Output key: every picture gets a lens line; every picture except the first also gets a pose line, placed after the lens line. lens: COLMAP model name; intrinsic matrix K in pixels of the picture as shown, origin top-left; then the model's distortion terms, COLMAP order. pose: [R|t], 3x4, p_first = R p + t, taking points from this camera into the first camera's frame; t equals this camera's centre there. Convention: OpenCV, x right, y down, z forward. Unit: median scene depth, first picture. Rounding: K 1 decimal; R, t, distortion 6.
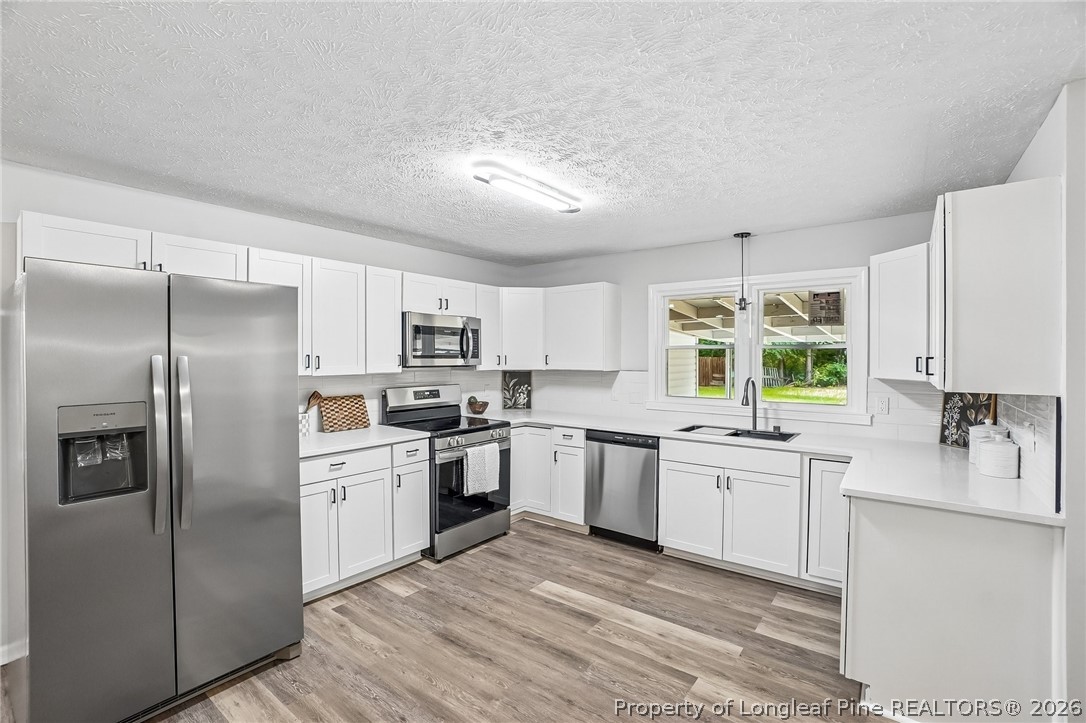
lens RADIAL K [[486.9, 0, 533.8], [0, 486.9, 360.3], [0, 0, 1]] dist [-0.066176, 0.025312]
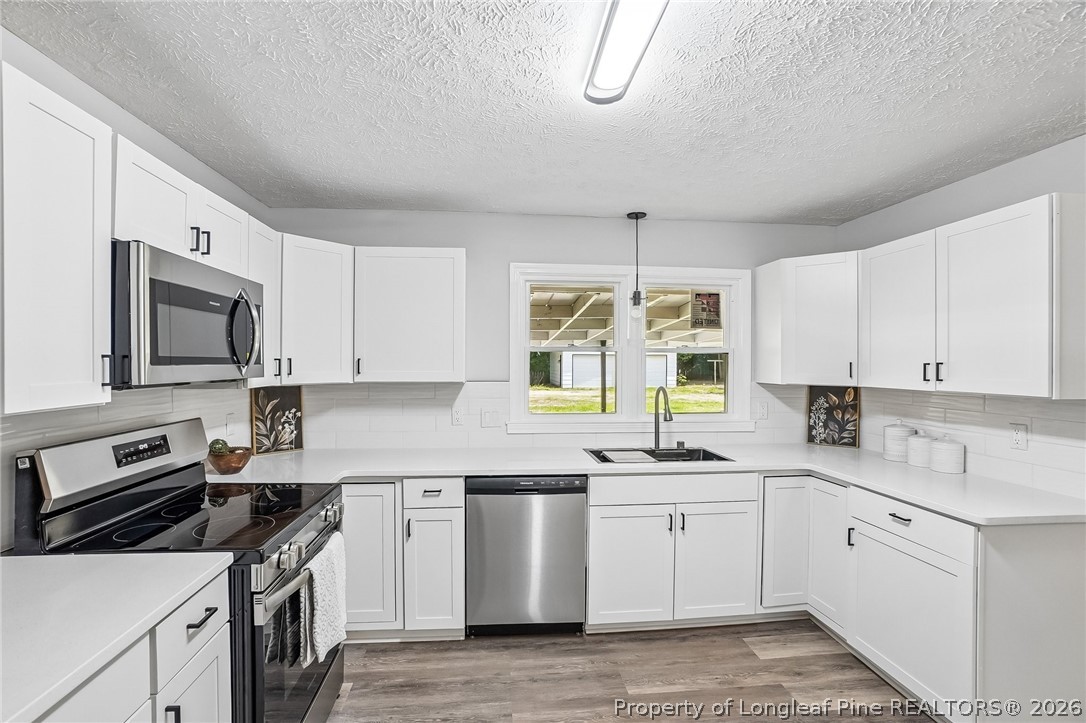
lens RADIAL K [[493.2, 0, 531.5], [0, 493.2, 363.6], [0, 0, 1]] dist [-0.066697, 0.026871]
pose [[0.731199, -0.001238, 0.682163, -0.299158], [0.003238, 0.999993, -0.001656, -0.003497], [-0.682157, 0.003420, 0.731198, 0.541248]]
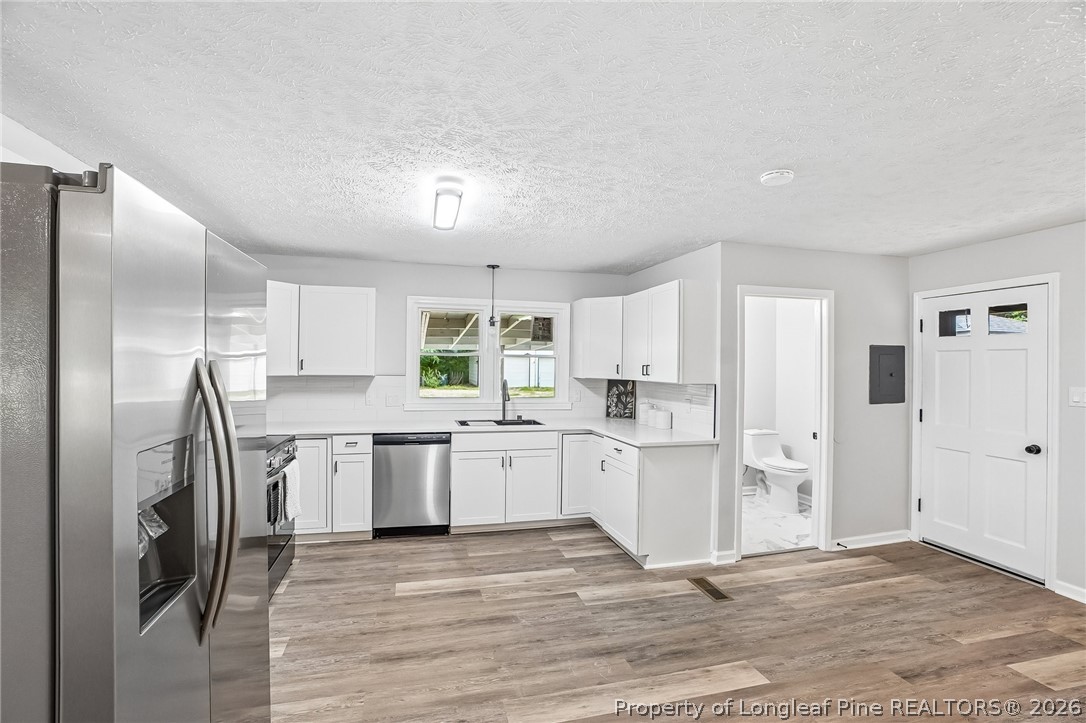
lens RADIAL K [[486.9, 0, 533.8], [0, 486.9, 360.3], [0, 0, 1]] dist [-0.066176, 0.025312]
pose [[0.611363, 0.011482, 0.791267, -0.547213], [-0.004266, 0.999928, -0.011214, -0.000666], [-0.791338, 0.003480, 0.611368, 0.142420]]
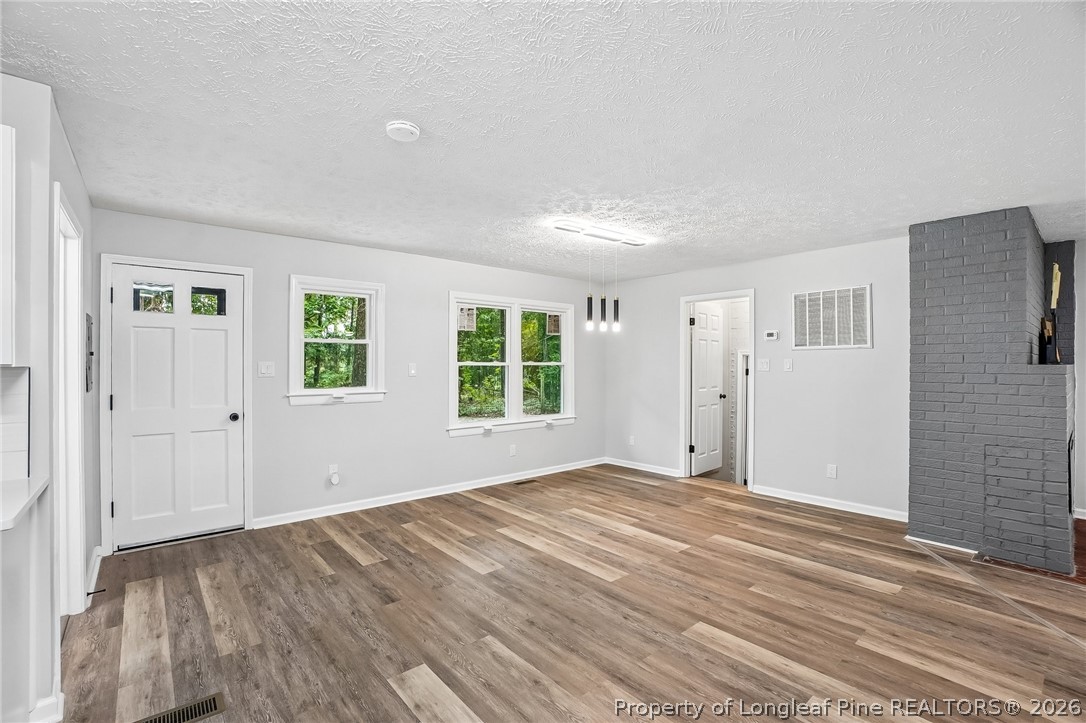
lens RADIAL K [[489.9, 0, 543.0], [0, 489.9, 361.5], [0, 0, 1]] dist [-0.062461, 0.026942]
pose [[-0.979404, -0.000636, 0.201909, -0.119295], [0.000524, 0.999984, 0.005692, 0.028924], [-0.201909, 0.005681, -0.979388, 0.858379]]
